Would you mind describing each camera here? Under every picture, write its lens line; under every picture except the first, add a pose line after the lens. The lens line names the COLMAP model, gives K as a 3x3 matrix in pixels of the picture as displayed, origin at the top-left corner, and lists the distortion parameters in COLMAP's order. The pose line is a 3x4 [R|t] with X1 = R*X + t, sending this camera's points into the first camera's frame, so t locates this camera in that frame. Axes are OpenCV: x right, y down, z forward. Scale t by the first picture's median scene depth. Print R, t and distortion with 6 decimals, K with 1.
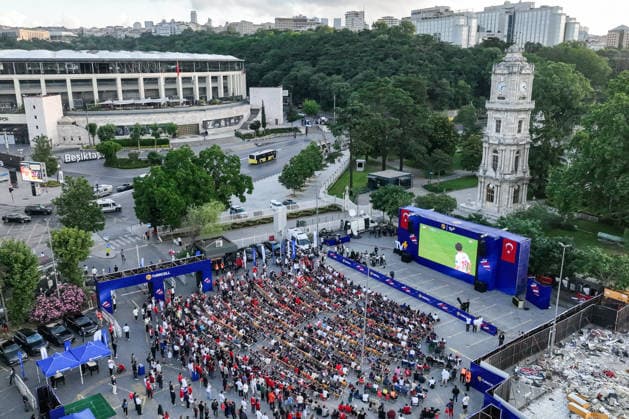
lens RADIAL K [[516.5, 0, 314.5], [0, 516.5, 209.5], [0, 0, 1]] dist [0.004672, 0.003702]
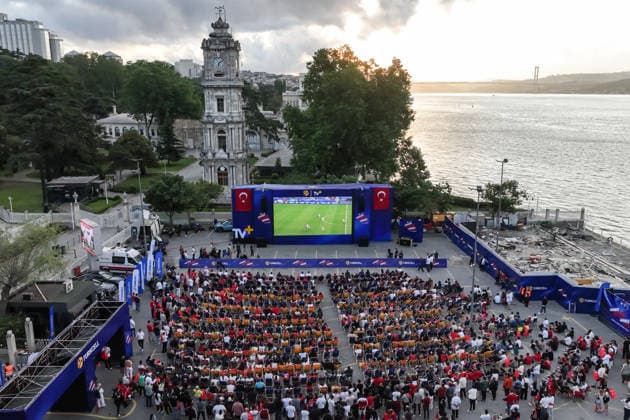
lens RADIAL K [[517.3, 0, 315.0], [0, 517.3, 210.0], [0, 0, 1]] dist [0.004672, 0.003702]
pose [[0.570128, -0.176270, 0.802423, -0.434038], [0.214658, 0.974744, 0.061608, 0.008057], [-0.793017, 0.137122, 0.593566, 0.407083]]
